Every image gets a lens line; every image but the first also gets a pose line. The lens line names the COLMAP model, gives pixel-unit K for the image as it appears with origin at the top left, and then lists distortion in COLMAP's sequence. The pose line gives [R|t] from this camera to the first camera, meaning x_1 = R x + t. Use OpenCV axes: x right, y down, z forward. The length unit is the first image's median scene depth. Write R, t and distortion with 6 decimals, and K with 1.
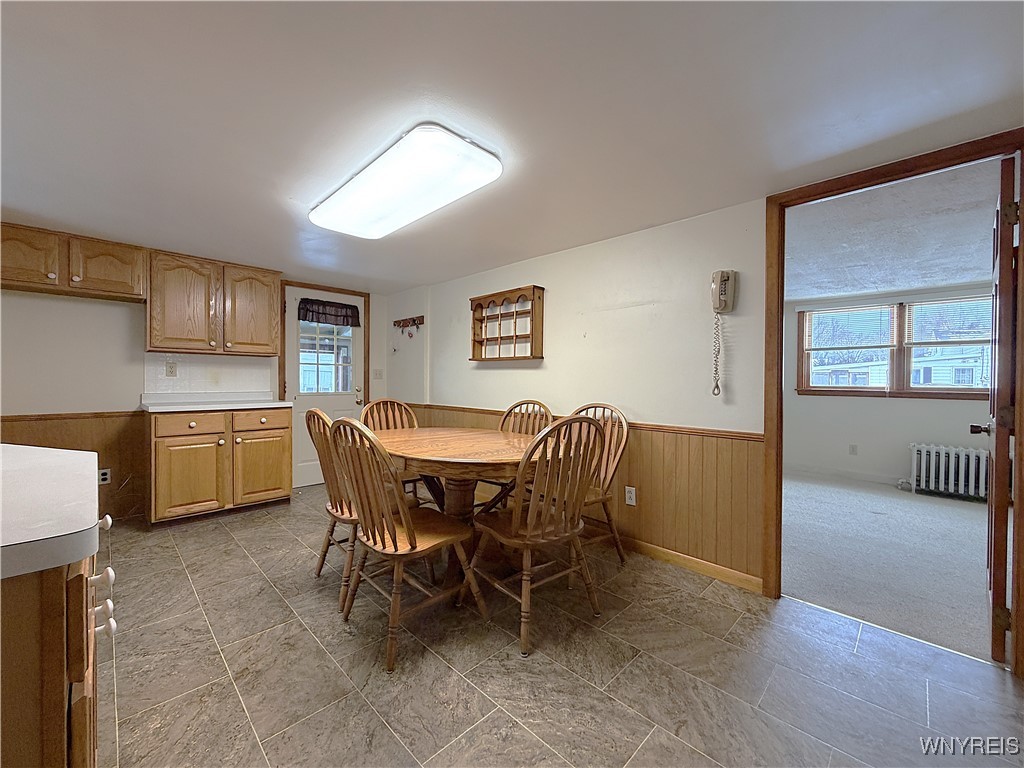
lens RADIAL K [[408.7, 0, 506.9], [0, 408.7, 374.6], [0, 0, 1]] dist [-0.000121, 0.000593]
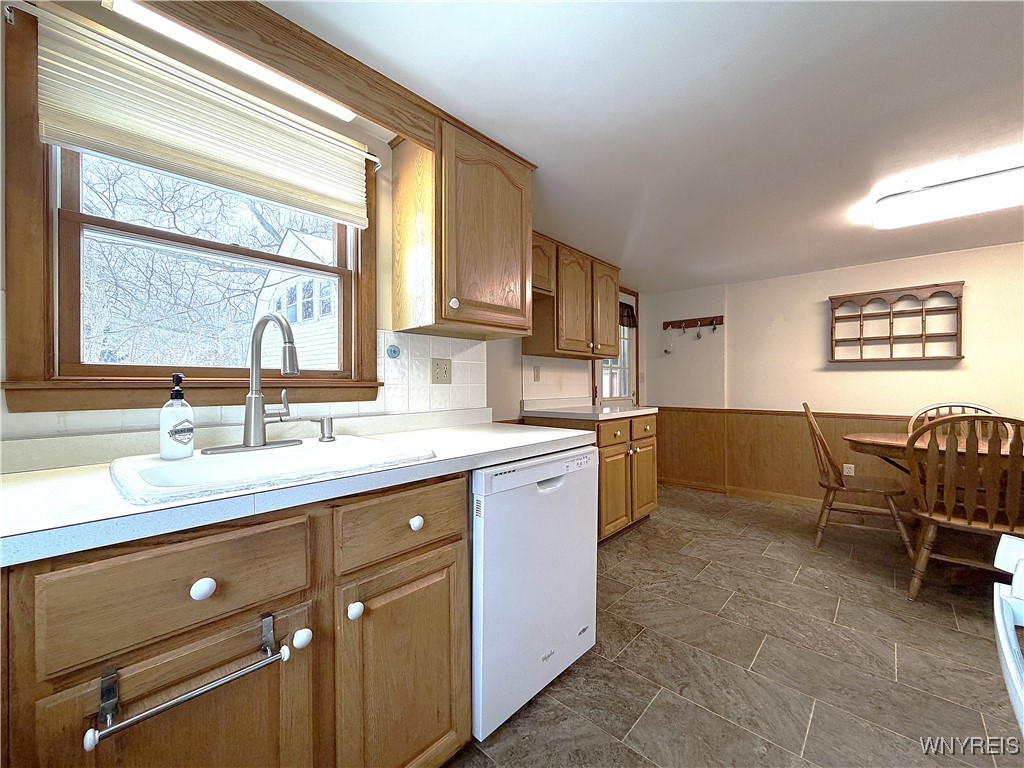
lens RADIAL K [[408.7, 0, 508.6], [0, 408.7, 377.6], [0, 0, 1]] dist [-0.000121, 0.000593]
pose [[0.999310, -0.008123, 0.036252, -0.908576], [0.008251, 0.999960, -0.003404, -0.001285], [-0.036223, 0.003701, 0.999337, 0.085932]]
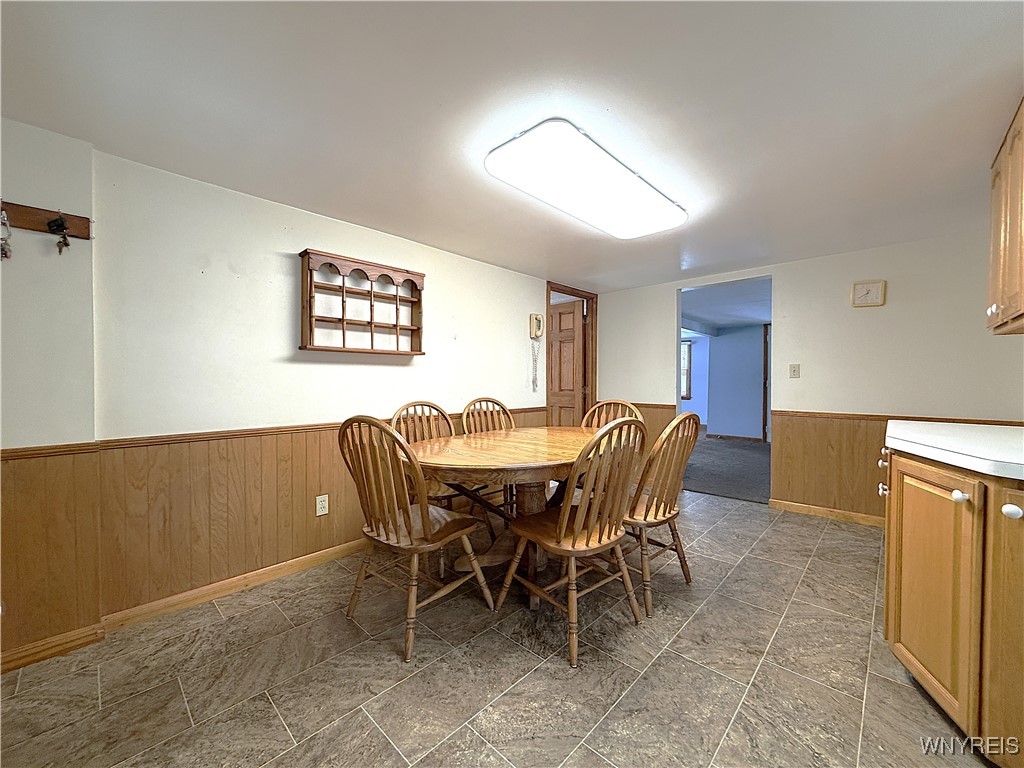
lens RADIAL K [[408.7, 0, 503.9], [0, 408.7, 390.2], [0, 0, 1]] dist [-0.000121, 0.000593]
pose [[-0.019221, -0.037805, 0.999100, -0.750031], [-0.013521, 0.999203, 0.037549, 0.000112], [-0.999724, -0.012787, -0.019717, 0.750598]]
